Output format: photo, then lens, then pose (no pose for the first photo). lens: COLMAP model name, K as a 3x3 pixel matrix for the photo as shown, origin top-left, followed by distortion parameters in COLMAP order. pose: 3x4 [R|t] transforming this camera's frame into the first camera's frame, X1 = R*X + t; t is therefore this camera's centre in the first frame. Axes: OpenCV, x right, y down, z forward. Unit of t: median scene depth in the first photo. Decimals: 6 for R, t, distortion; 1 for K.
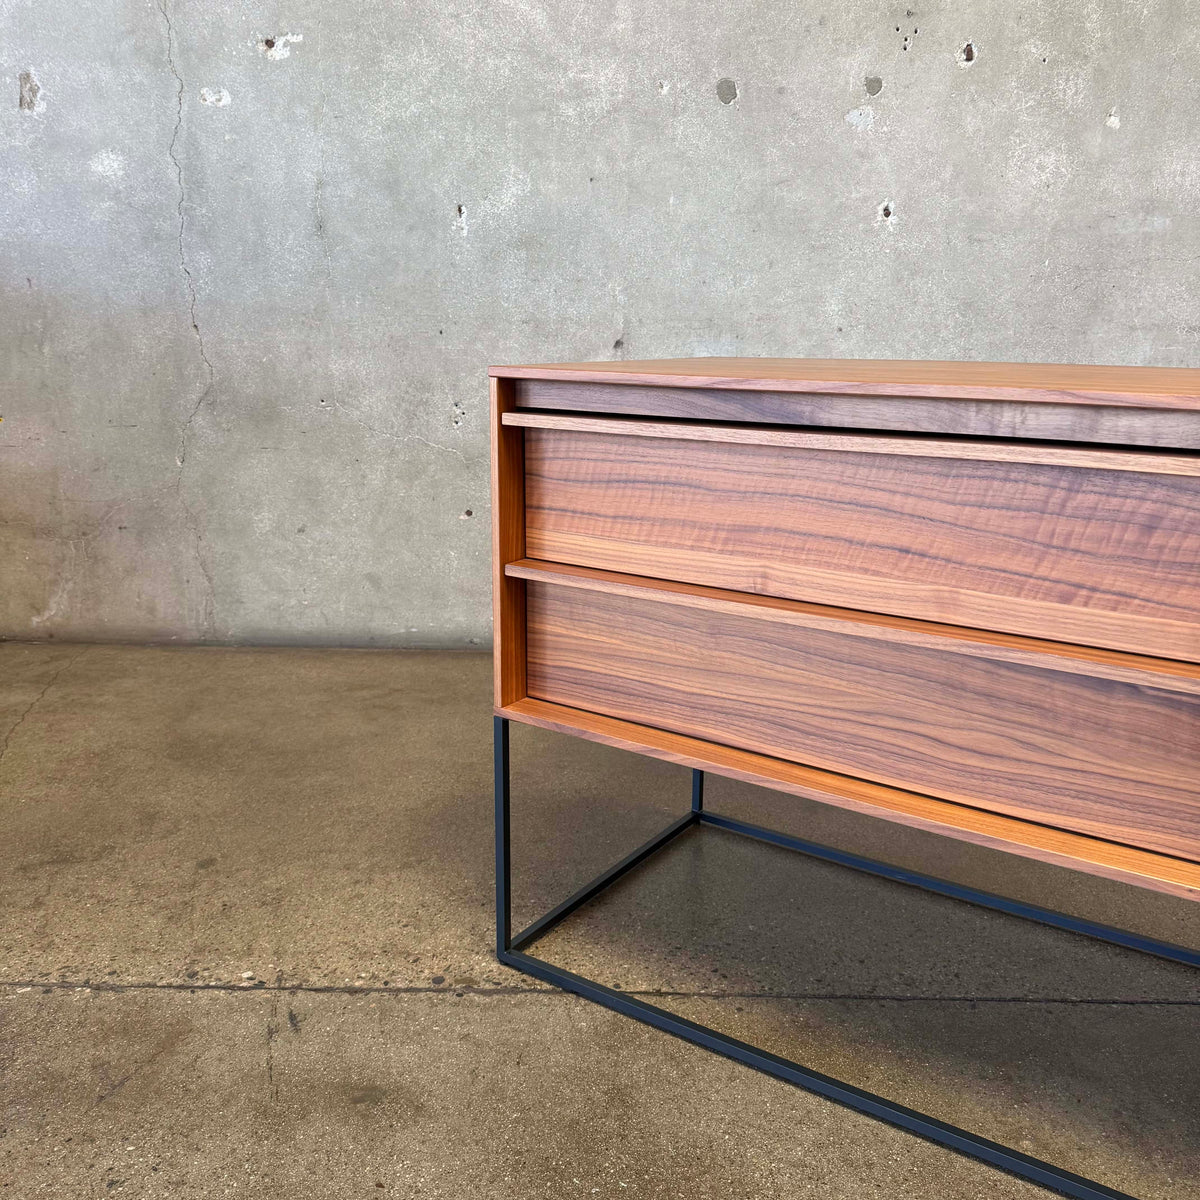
lens RADIAL K [[1115.6, 0, 602.3], [0, 1115.6, 601.2], [0, 0, 1]] dist [0.122041, -0.234039]
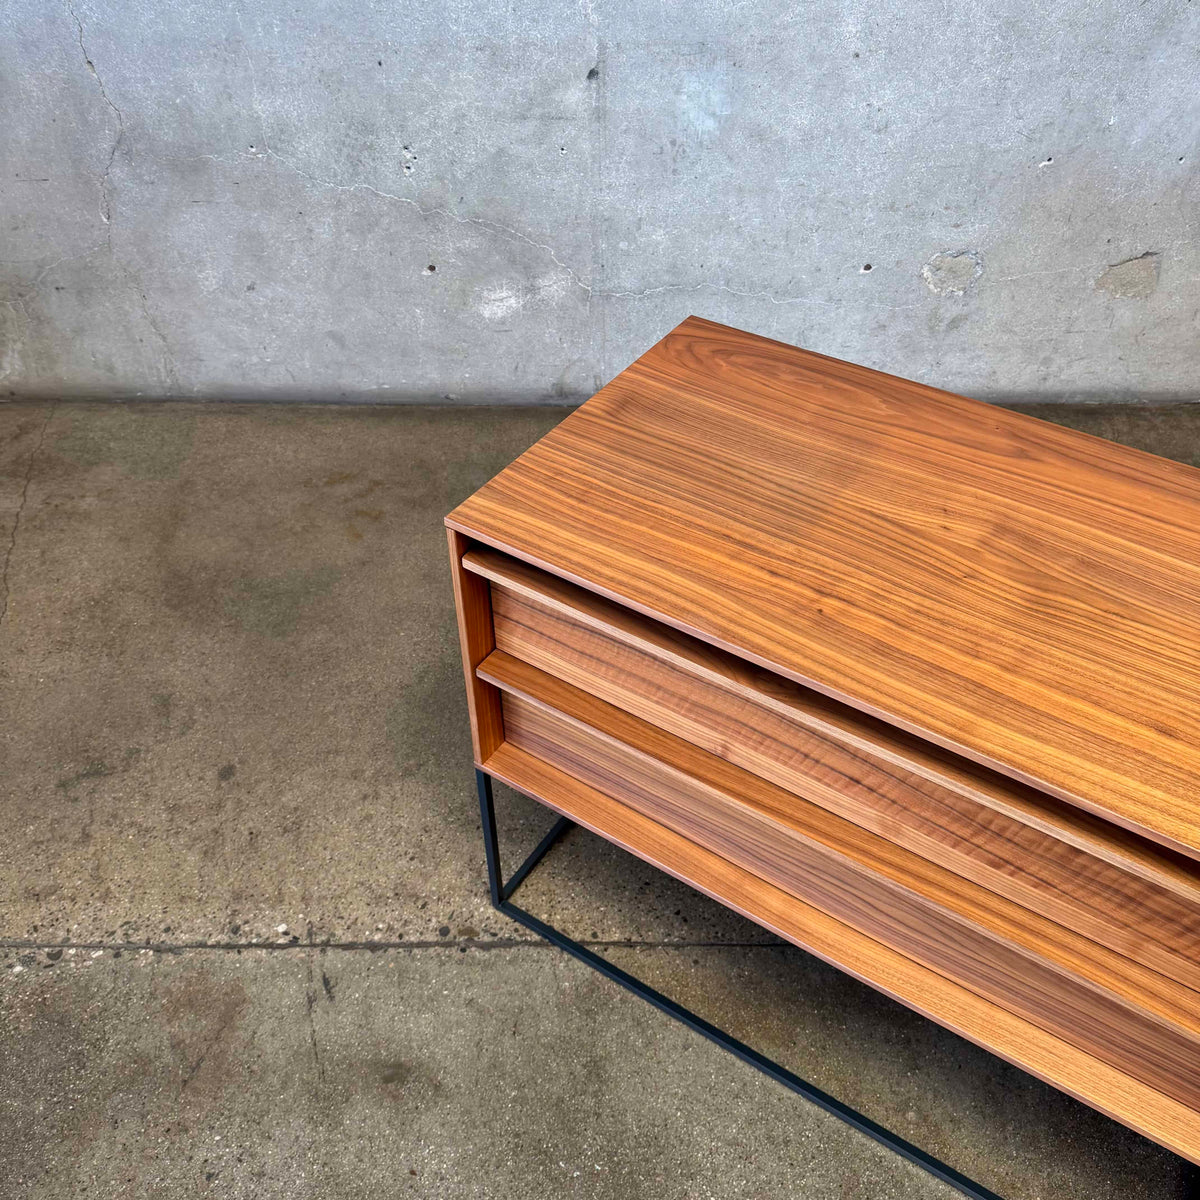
lens RADIAL K [[1115.6, 0, 602.3], [0, 1115.6, 601.2], [0, 0, 1]] dist [0.122041, -0.234039]
pose [[0.999838, -0.017977, -0.000558, 0.015888], [0.016044, 0.877468, 0.479367, -0.303260], [-0.008128, -0.479299, 0.877614, 0.070296]]
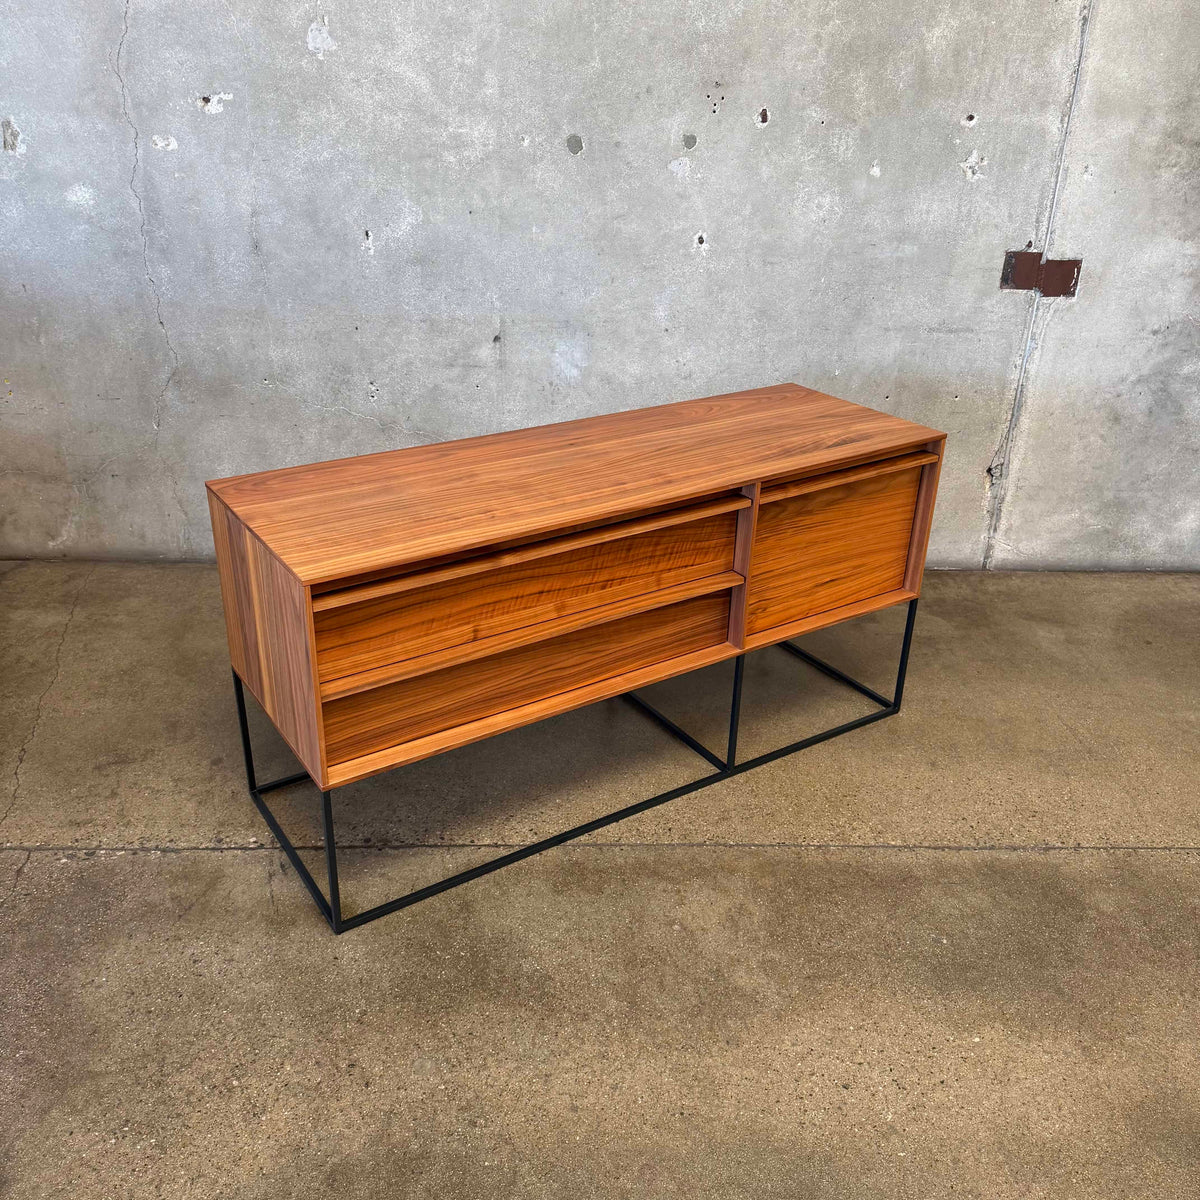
lens RADIAL K [[1112.5, 0, 600.2], [0, 1112.5, 603.1], [0, 0, 1]] dist [0.128000, -0.255658]
pose [[0.998971, -0.009354, 0.044376, 0.076820], [-0.000184, 0.977650, 0.210241, -0.212272], [-0.045350, -0.210033, 0.976642, -0.341275]]
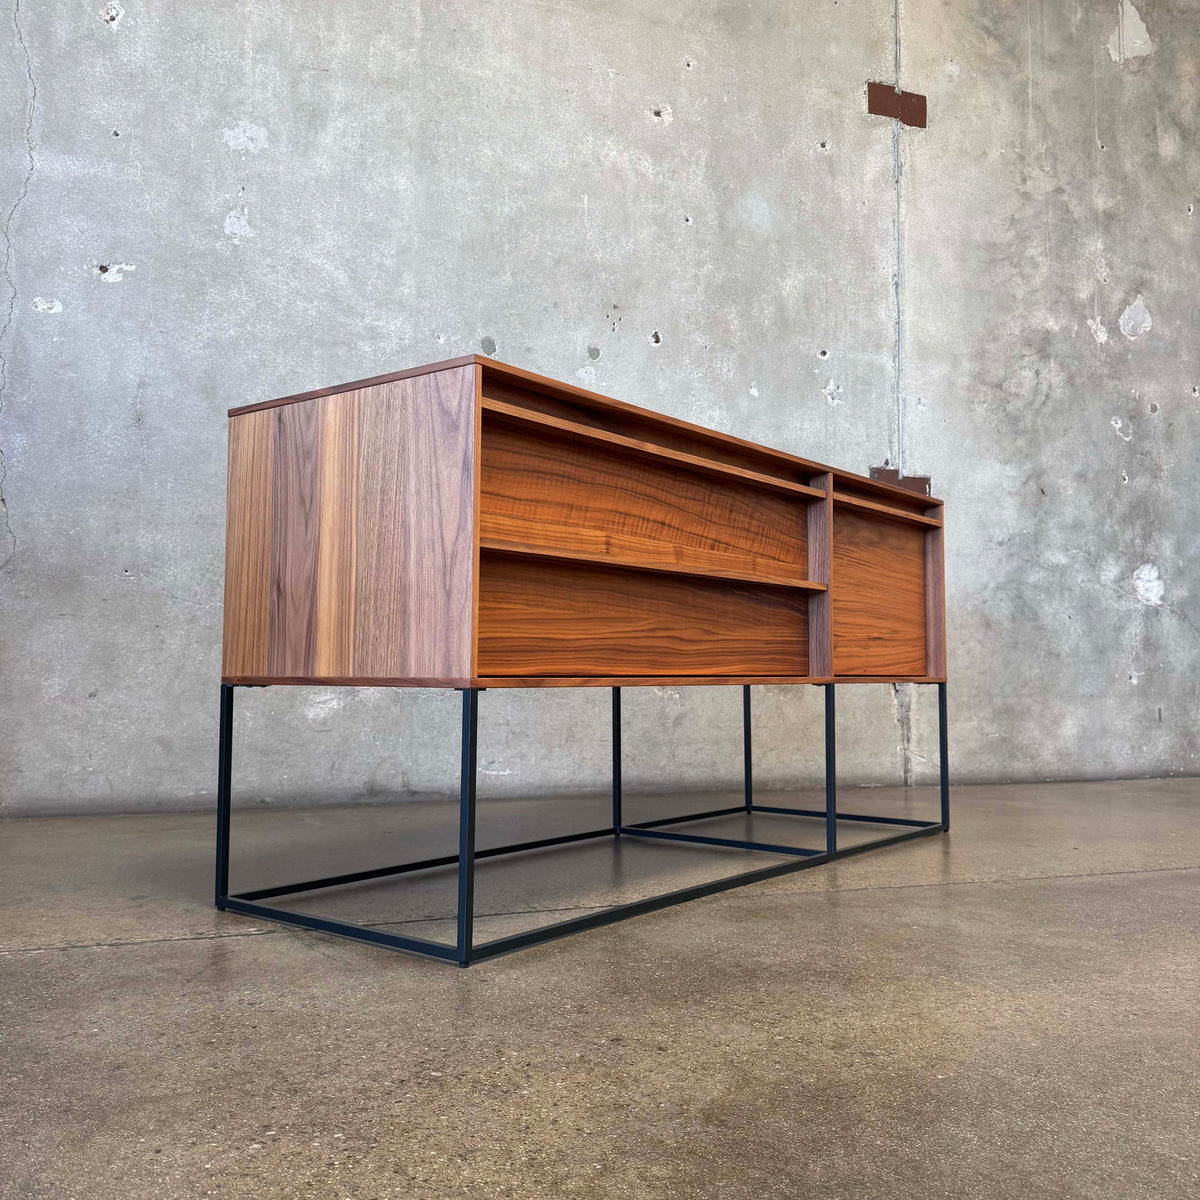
lens RADIAL K [[1109.5, 0, 592.8], [0, 1109.5, 604.4], [0, 0, 1]] dist [0.180204, -0.397616]
pose [[0.936141, 0.015121, 0.351298, -0.224751], [0.092357, 0.953422, -0.287152, 0.213482], [-0.339278, 0.301259, 0.891142, -0.100394]]
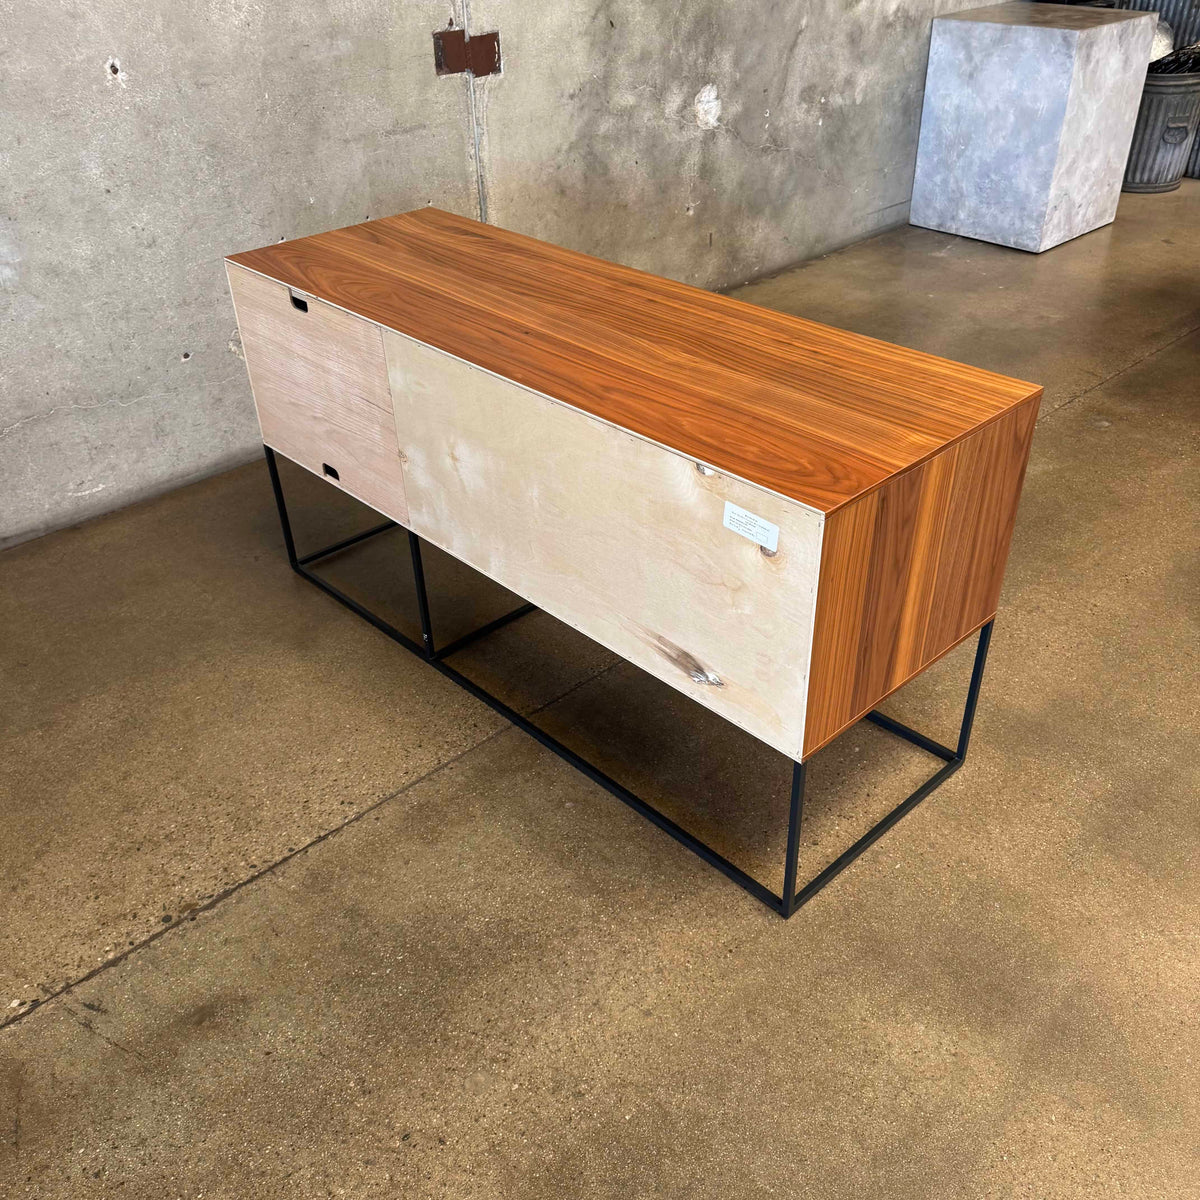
lens RADIAL K [[1126.4, 0, 600.6], [0, 1126.4, 609.3], [0, 0, 1]] dist [0.039076, -0.068114]
pose [[0.721528, -0.412192, 0.556322, -0.206192], [0.203413, 0.894223, 0.398733, -0.229151], [-0.661831, -0.174534, 0.729052, -0.126807]]
